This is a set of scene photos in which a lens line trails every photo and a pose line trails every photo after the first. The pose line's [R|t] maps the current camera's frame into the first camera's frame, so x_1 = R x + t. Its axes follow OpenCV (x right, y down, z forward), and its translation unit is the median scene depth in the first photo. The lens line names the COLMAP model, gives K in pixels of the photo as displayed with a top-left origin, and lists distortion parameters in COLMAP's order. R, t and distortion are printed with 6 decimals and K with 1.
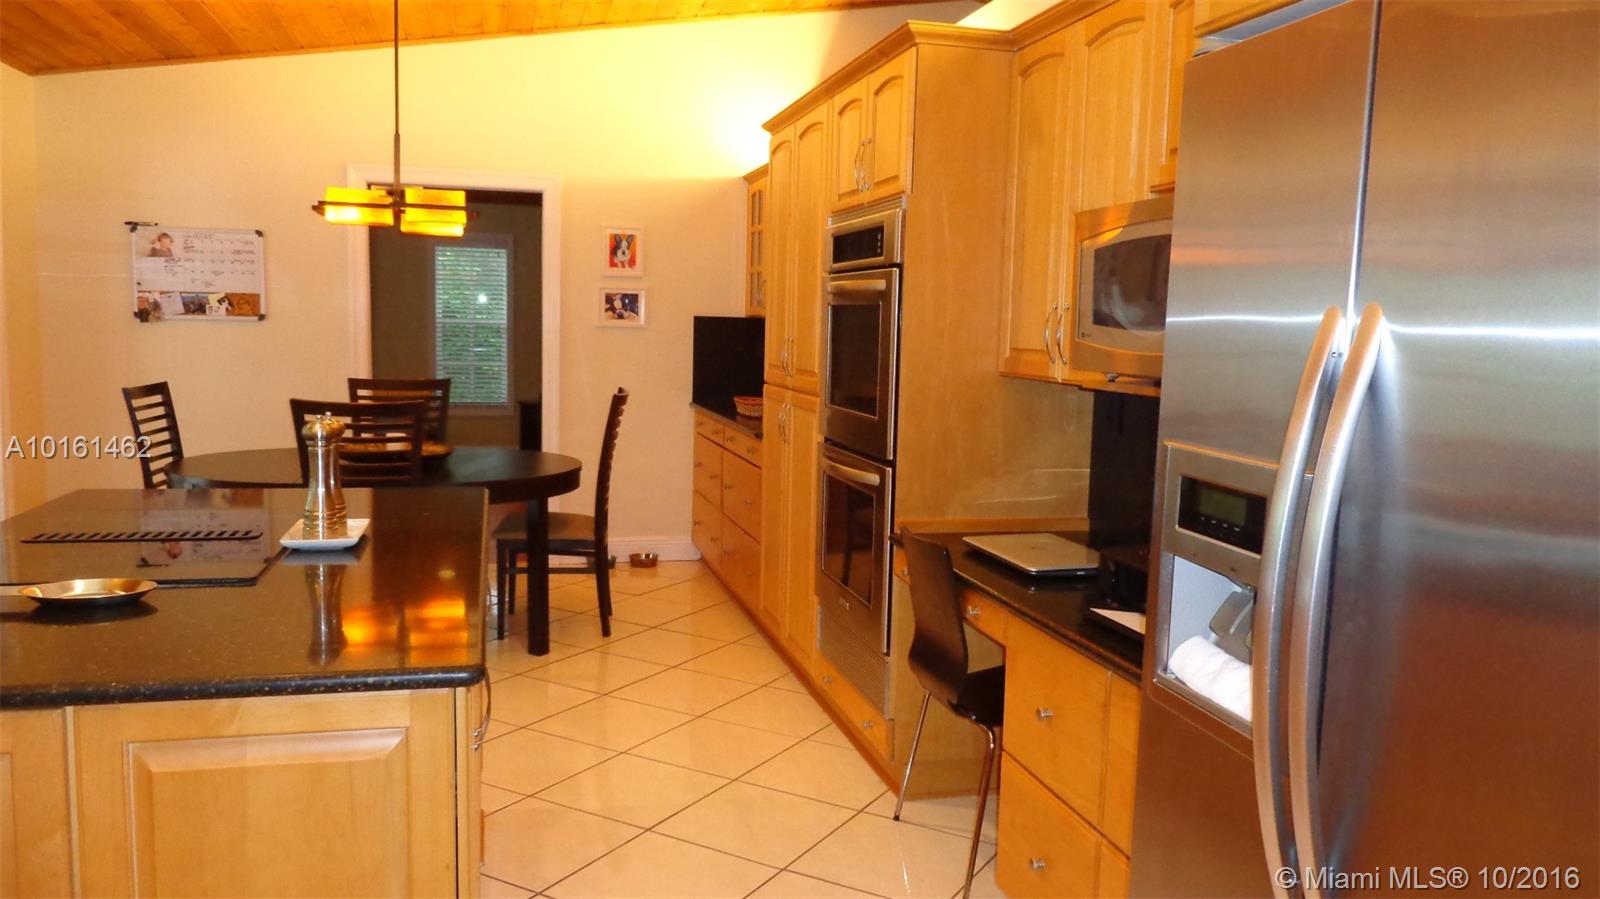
lens RADIAL K [[1195.4, 0, 804.9], [0, 1195.4, 449.7], [0, 0, 1]] dist [-0.009785, -0.004295]
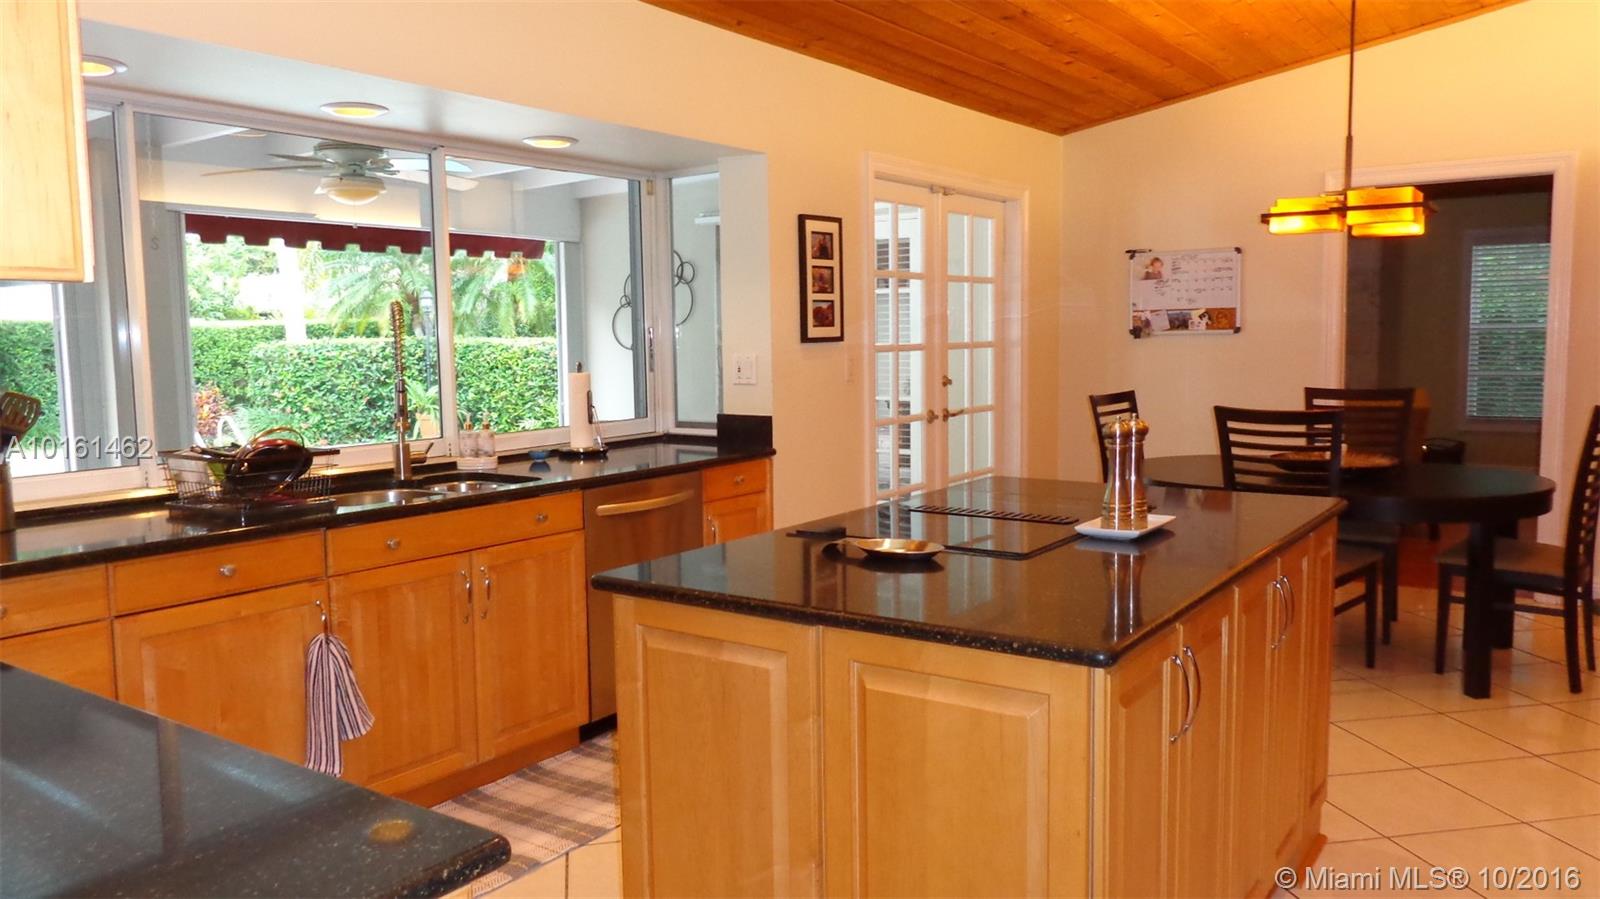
lens RADIAL K [[1195.4, 0, 802.4], [0, 1195.4, 448.2], [0, 0, 1]] dist [-0.009785, -0.004295]
pose [[0.640755, 0.035411, -0.766929, 0.116230], [-0.046086, 0.998908, 0.007618, 0.002703], [0.766361, 0.030463, 0.641687, 0.038020]]
